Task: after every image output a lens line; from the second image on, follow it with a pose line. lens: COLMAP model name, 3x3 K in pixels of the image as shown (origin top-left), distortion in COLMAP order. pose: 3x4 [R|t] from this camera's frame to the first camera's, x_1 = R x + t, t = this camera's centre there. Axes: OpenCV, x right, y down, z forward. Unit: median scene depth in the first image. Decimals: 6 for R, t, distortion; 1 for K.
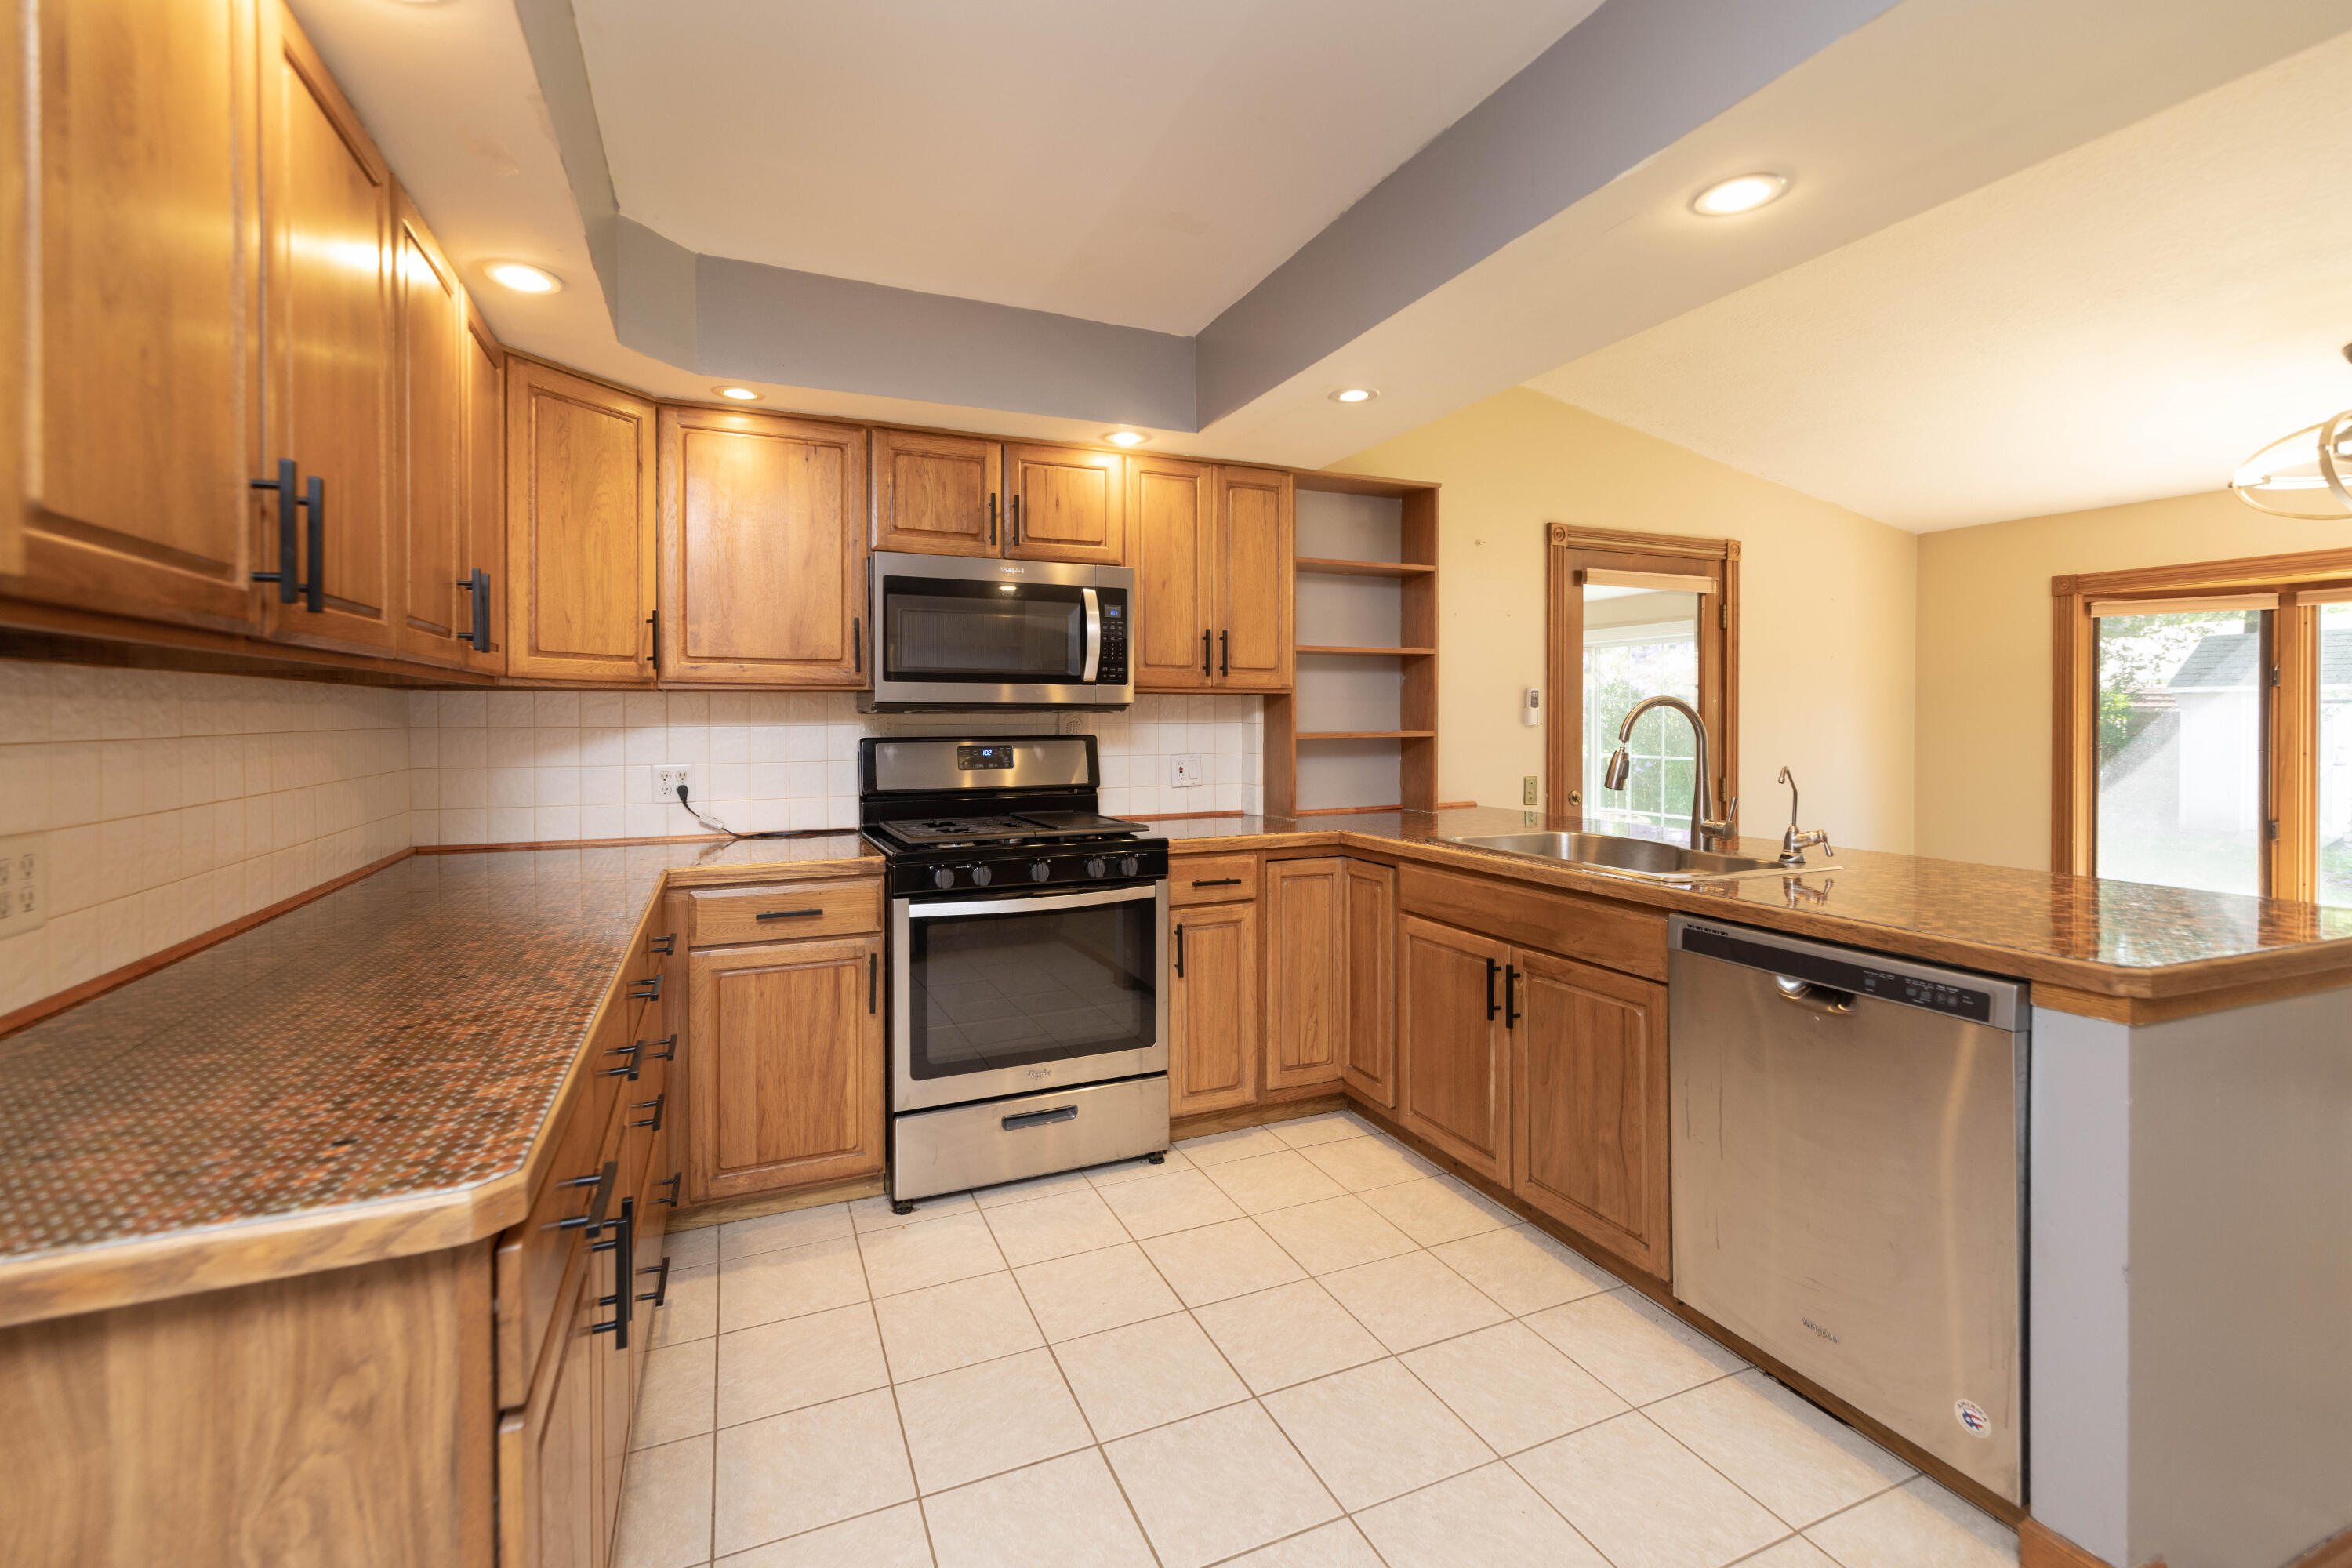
lens RADIAL K [[1036.7, 0, 1175.7], [0, 1036.7, 776.4], [0, 0, 1]] dist [-0.000758, -0.000037]
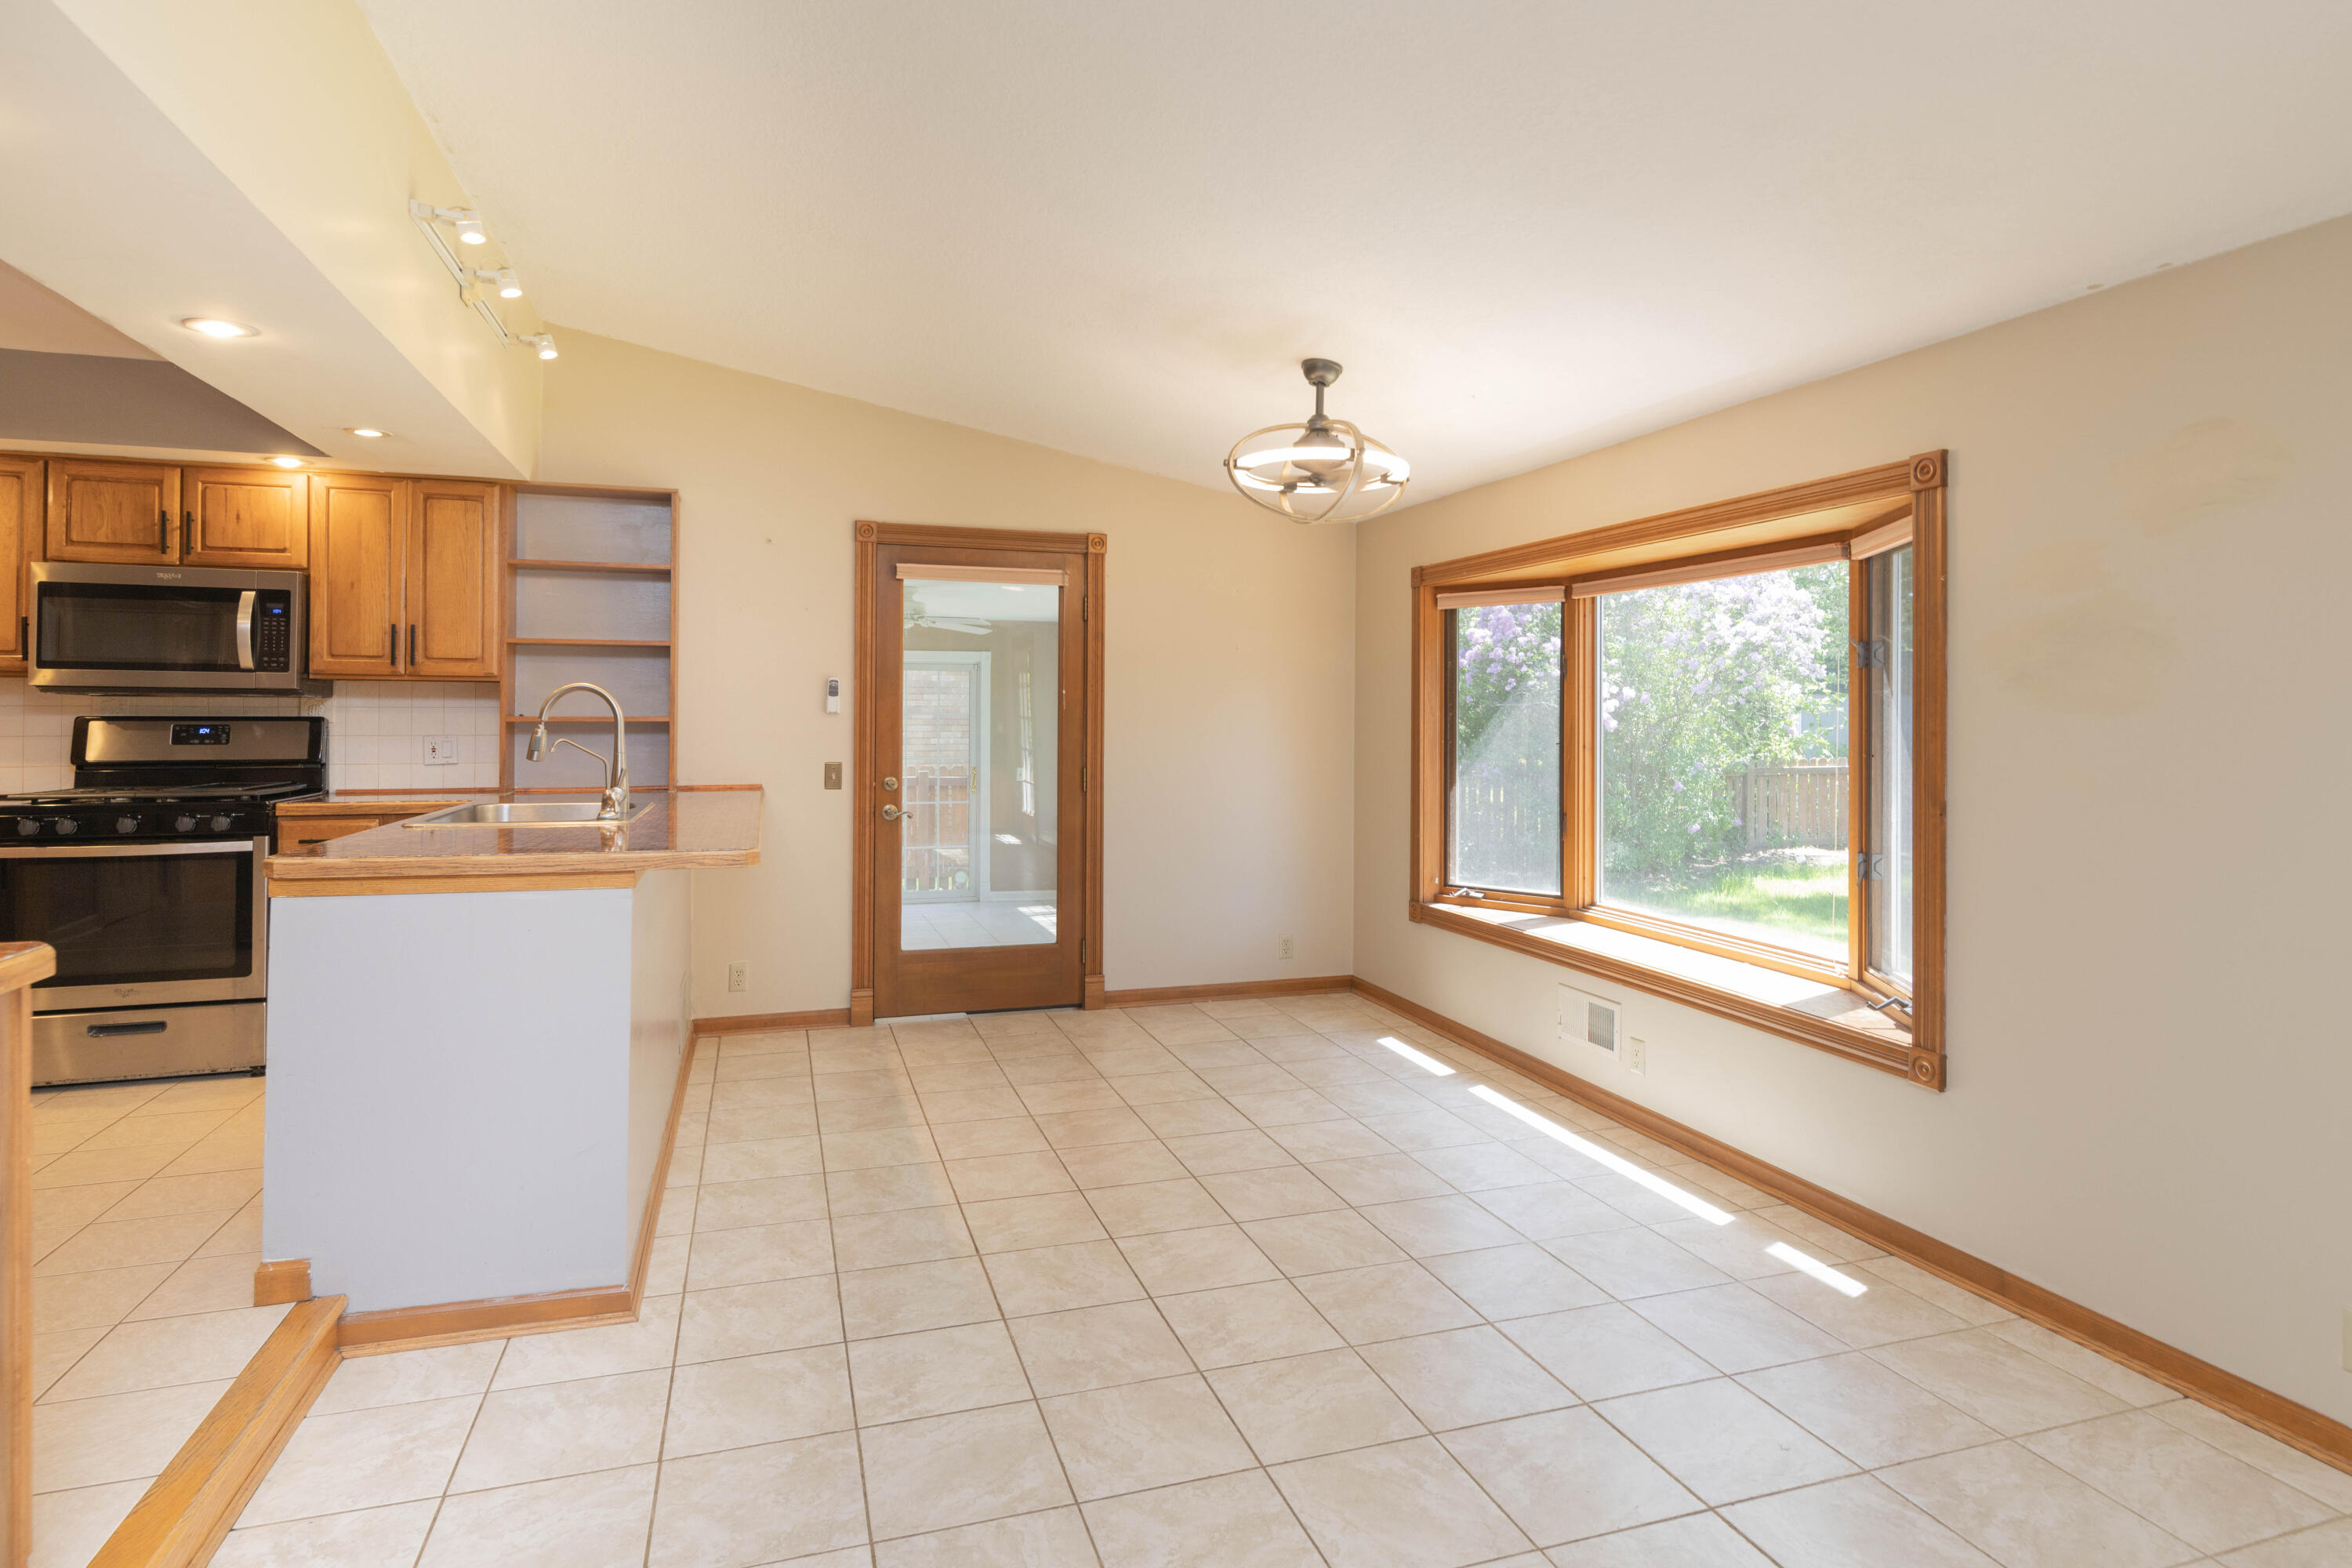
lens RADIAL K [[1219.0, 0, 1176.3], [0, 1219.0, 777.6], [0, 0, 1]] dist [-0.004376, -0.000585]
pose [[0.994865, 0.012941, -0.100378, 1.092545], [-0.013571, 0.999892, -0.005594, 0.024379], [0.100295, 0.006928, 0.994934, -0.259196]]
